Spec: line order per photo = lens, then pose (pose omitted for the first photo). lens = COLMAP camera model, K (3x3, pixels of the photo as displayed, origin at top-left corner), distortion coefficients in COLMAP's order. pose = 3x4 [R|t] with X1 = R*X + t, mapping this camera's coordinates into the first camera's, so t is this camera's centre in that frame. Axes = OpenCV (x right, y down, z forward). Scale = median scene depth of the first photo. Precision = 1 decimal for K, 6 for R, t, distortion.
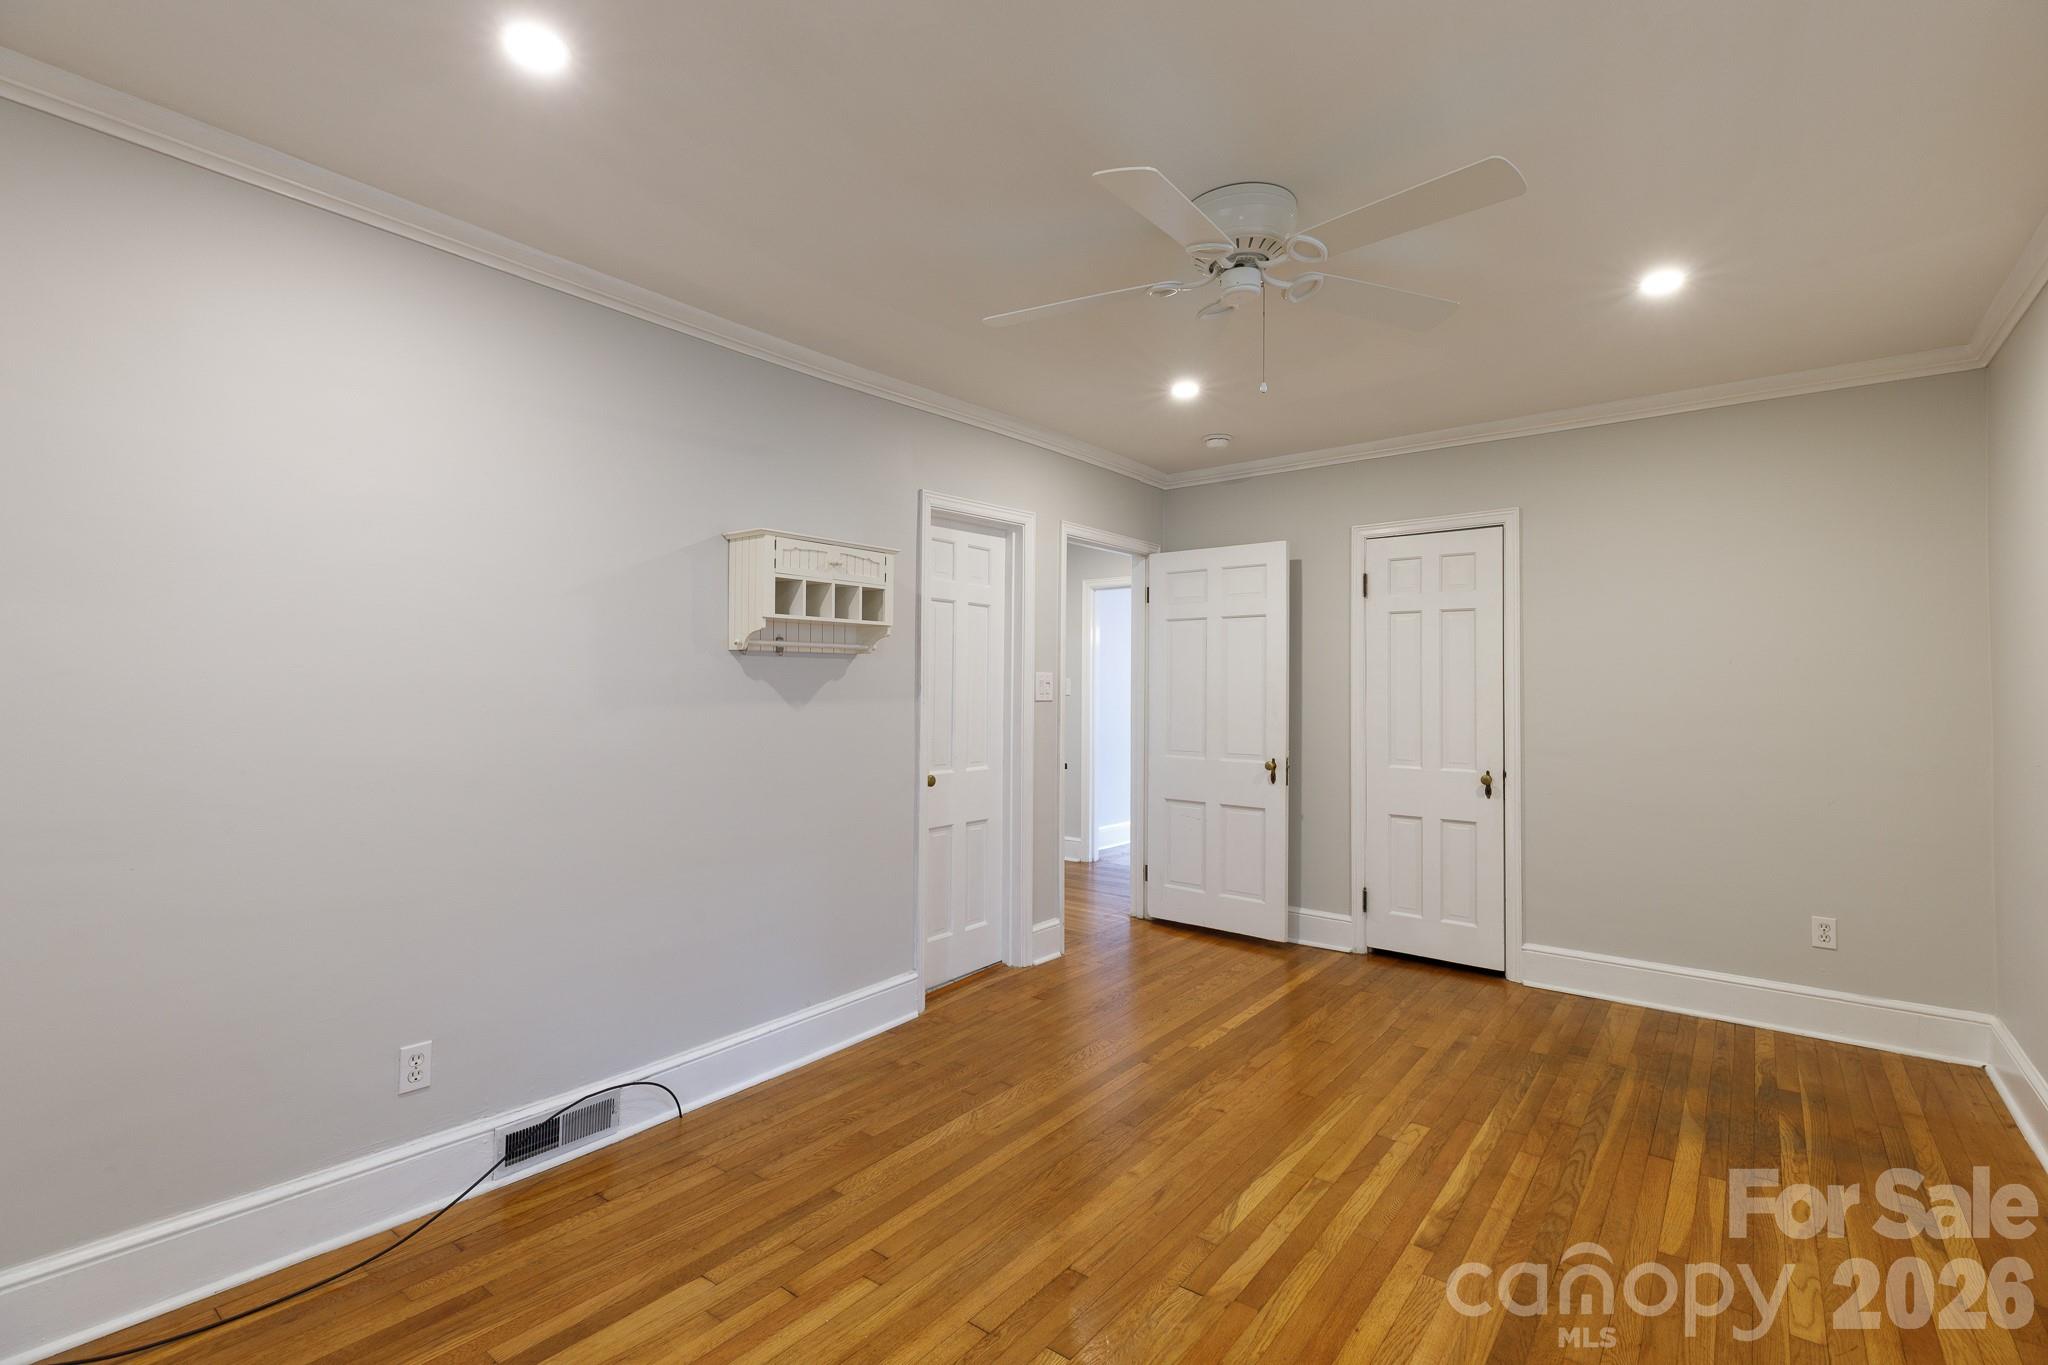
lens RADIAL K [[905.6, 0, 1024.0], [0, 905.6, 682.5], [0, 0, 1]] dist [0.000340, 0.000083]
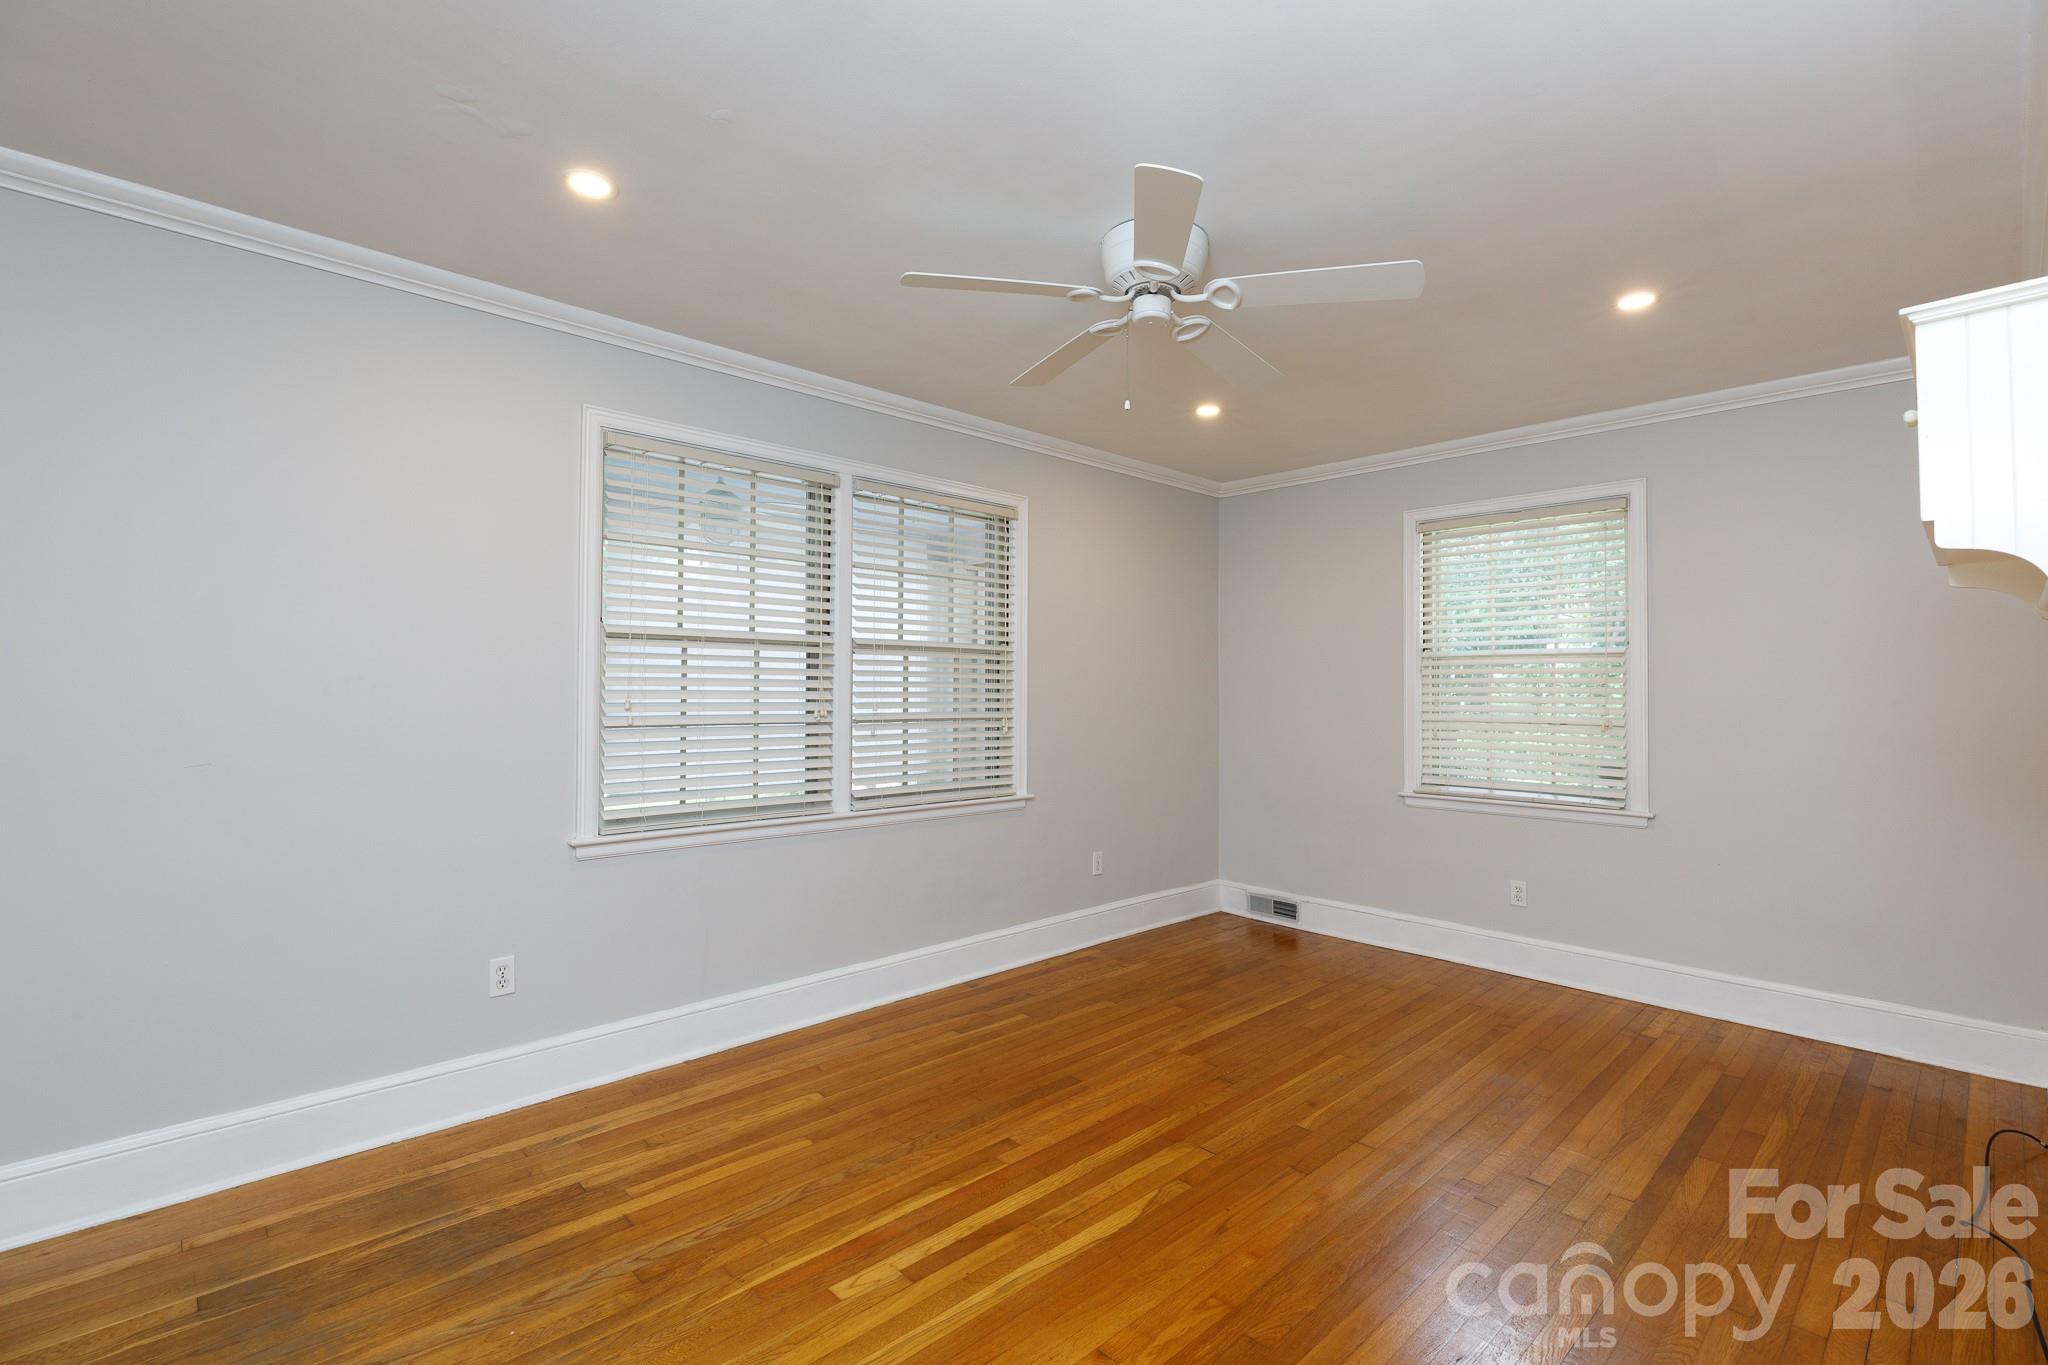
lens RADIAL K [[905.6, 0, 1024.0], [0, 905.6, 682.5], [0, 0, 1]] dist [0.000340, 0.000083]
pose [[-0.990143, -0.009036, 0.139770, 0.200903], [-0.010879, 0.999864, -0.012425, 0.011733], [-0.139638, -0.013823, -0.990106, 1.751678]]
